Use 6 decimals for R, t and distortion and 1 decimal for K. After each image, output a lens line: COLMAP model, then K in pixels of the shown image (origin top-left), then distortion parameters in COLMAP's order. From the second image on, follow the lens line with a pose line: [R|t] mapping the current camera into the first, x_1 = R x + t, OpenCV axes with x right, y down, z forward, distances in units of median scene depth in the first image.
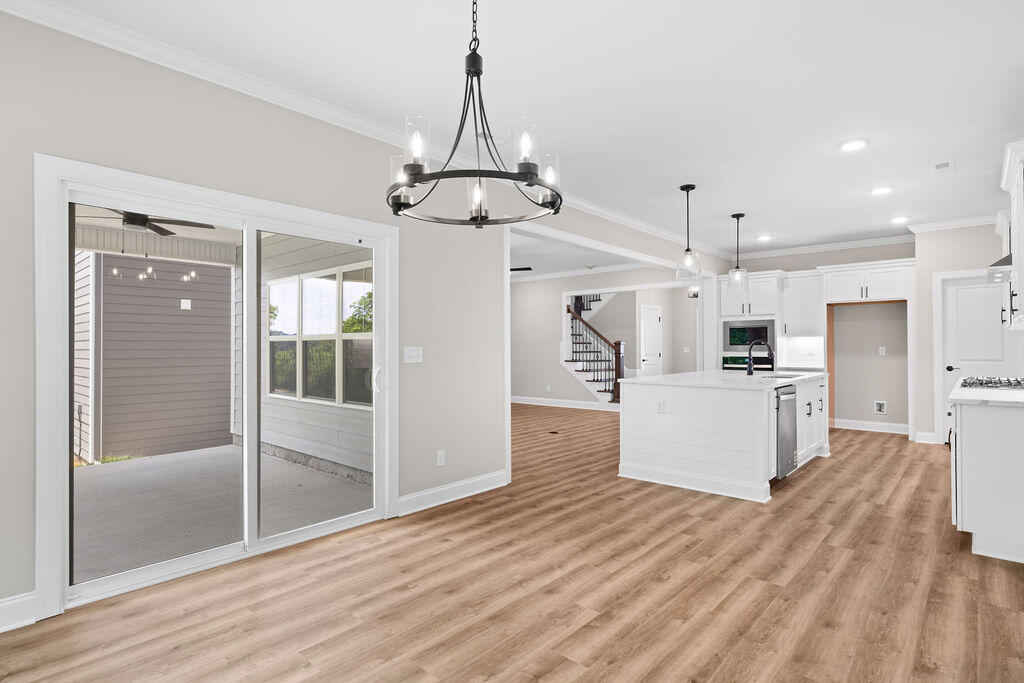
lens RADIAL K [[522.9, 0, 511.8], [0, 522.9, 343.4], [0, 0, 1]] dist [-0.000407, -0.000419]
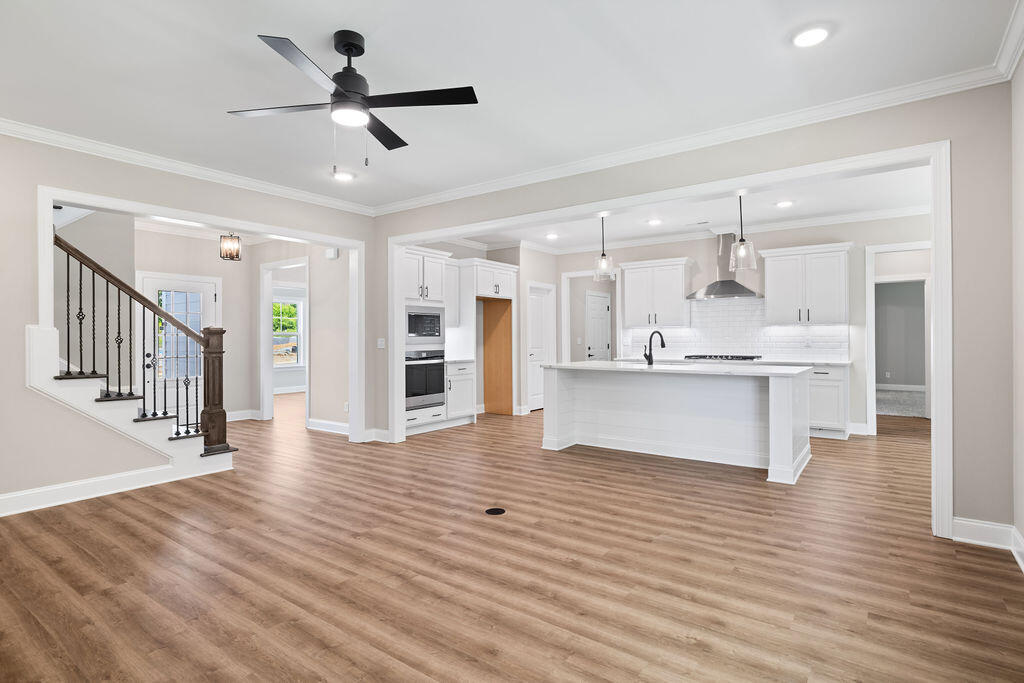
lens RADIAL K [[522.9, 0, 507.2], [0, 522.9, 338.8], [0, 0, 1]] dist [-0.000407, -0.000419]
pose [[-0.095150, -0.000479, 0.995463, -0.312174], [-0.004510, 0.999990, 0.000050, 0.005110], [-0.995453, -0.004485, -0.095151, 0.773620]]
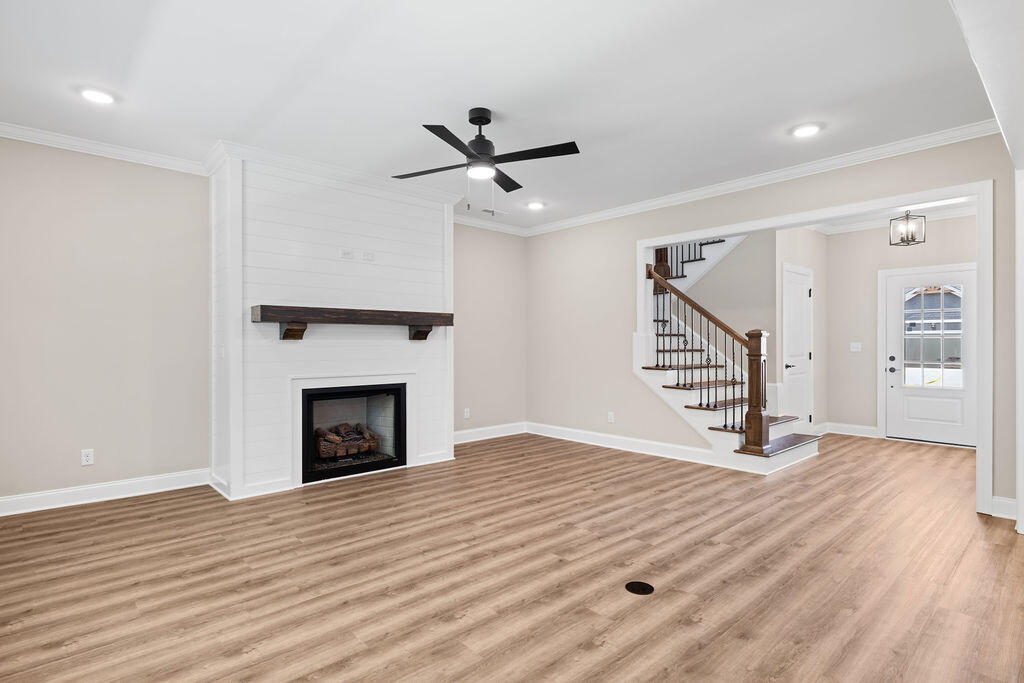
lens RADIAL K [[522.9, 0, 505.9], [0, 522.9, 343.0], [0, 0, 1]] dist [-0.000407, -0.000419]
pose [[0.994352, -0.001046, -0.106123, 0.019778], [0.002029, 0.999956, 0.009151, 0.002745], [0.106109, -0.009315, 0.994311, 0.480103]]
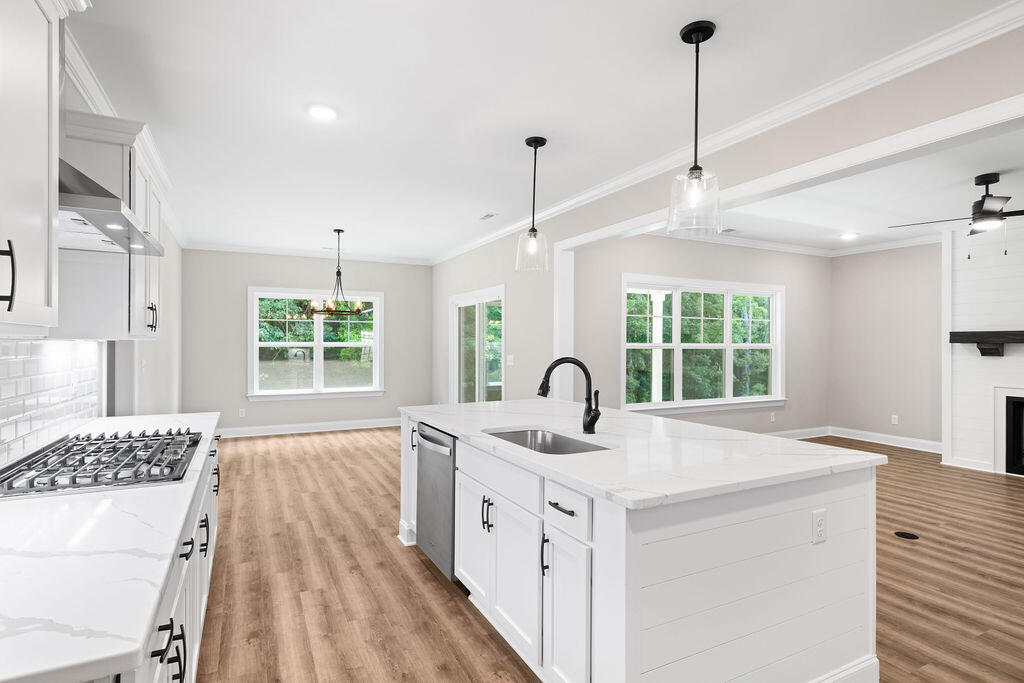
lens RADIAL K [[522.9, 0, 511.8], [0, 522.9, 342.7], [0, 0, 1]] dist [-0.000407, -0.000419]
pose [[-0.361500, -0.002015, -0.932370, 0.513620], [0.003781, 0.999986, -0.003627, -0.011178], [0.932365, -0.004836, -0.361487, 0.617312]]
